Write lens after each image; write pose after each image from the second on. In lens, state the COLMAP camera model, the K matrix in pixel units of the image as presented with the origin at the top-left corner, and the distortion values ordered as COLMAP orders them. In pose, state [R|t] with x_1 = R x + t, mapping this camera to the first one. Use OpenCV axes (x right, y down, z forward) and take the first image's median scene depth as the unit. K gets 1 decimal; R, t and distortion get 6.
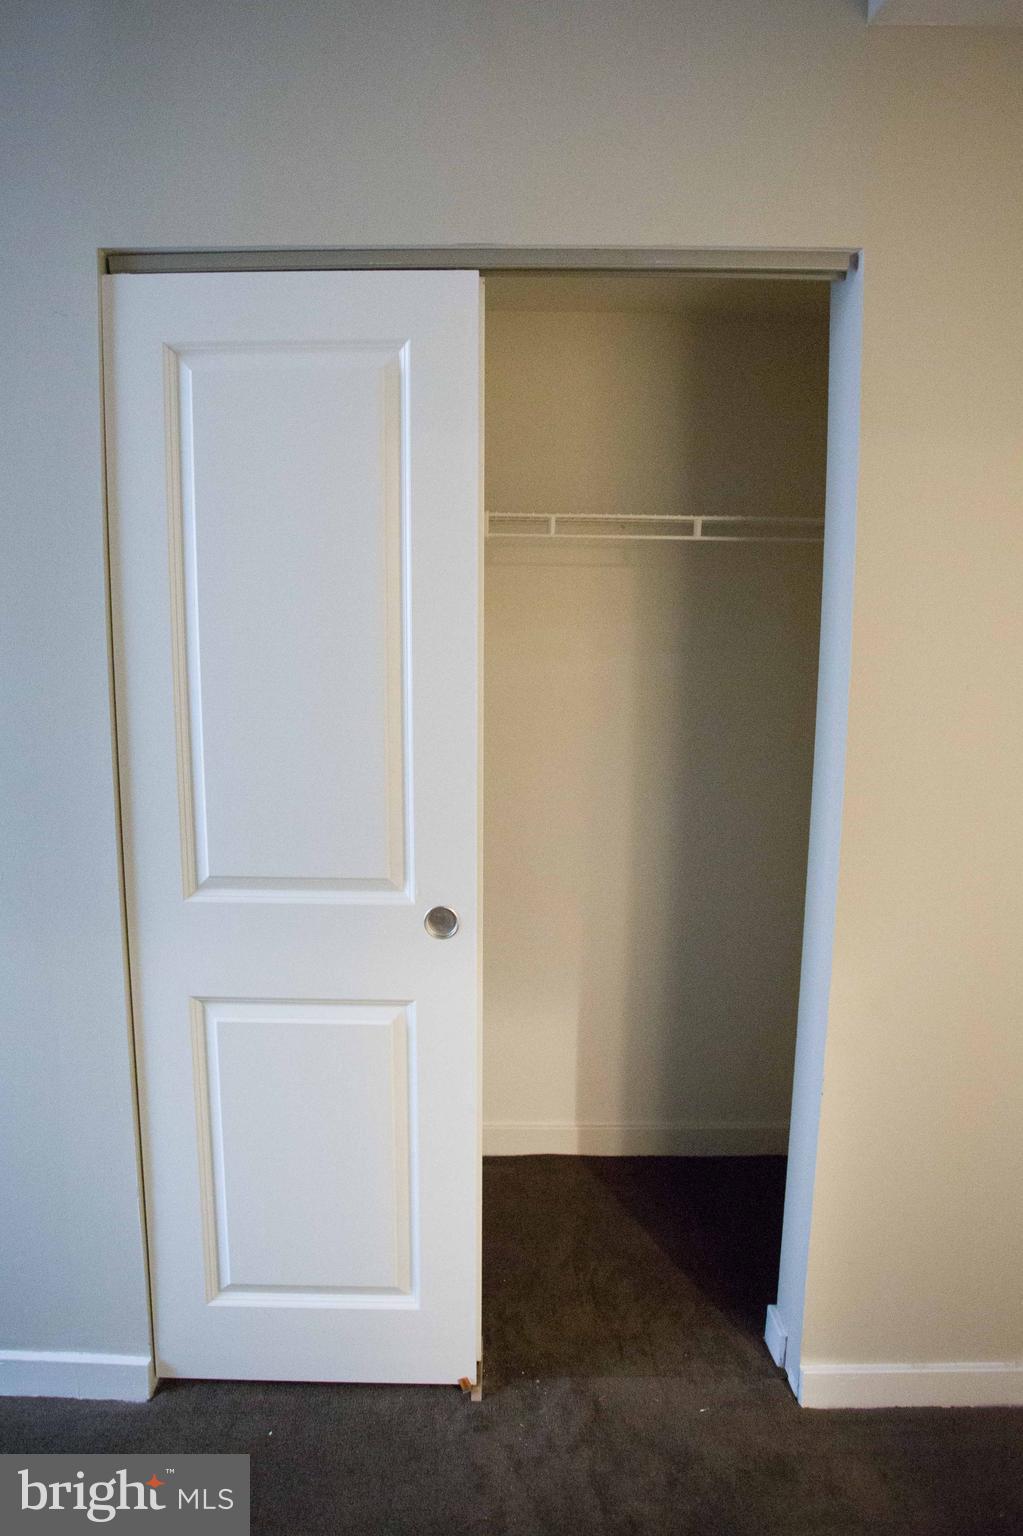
lens RADIAL K [[832.5, 0, 511.5], [0, 832.5, 768.0], [0, 0, 1]] dist [-0.024658, 0.001585]
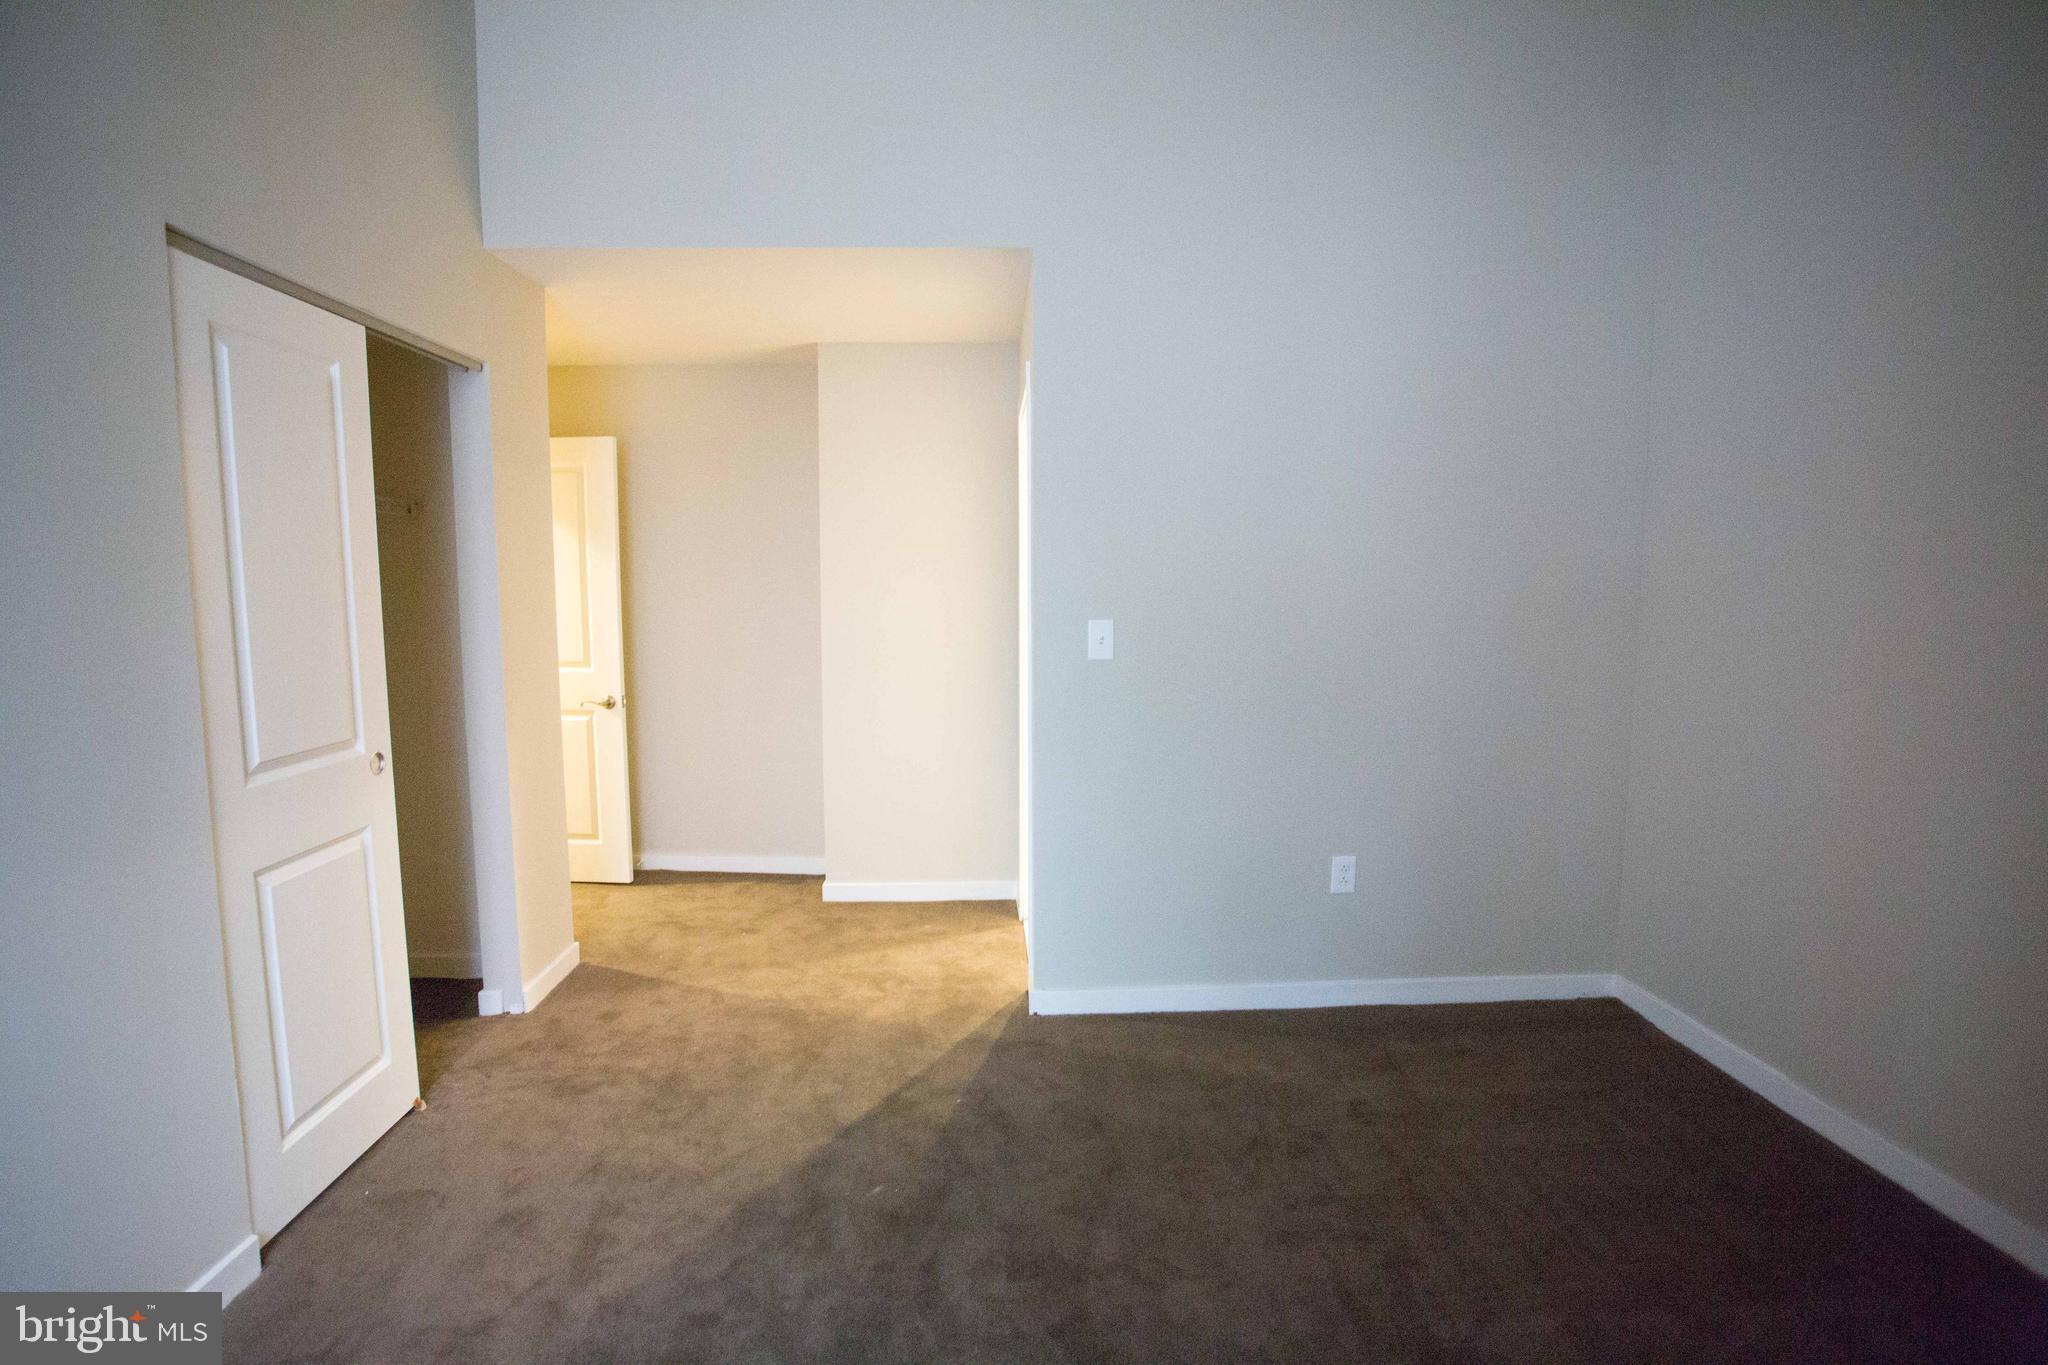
lens RADIAL K [[994.2, 0, 1024.0], [0, 994.2, 682.5], [0, 0, 1]] dist [0.000374, 0.000783]
pose [[-0.072095, -0.105789, 0.991772, -1.794415], [0.131019, 0.984738, 0.114563, -0.001960], [-0.988755, 0.138200, -0.057134, -0.015327]]
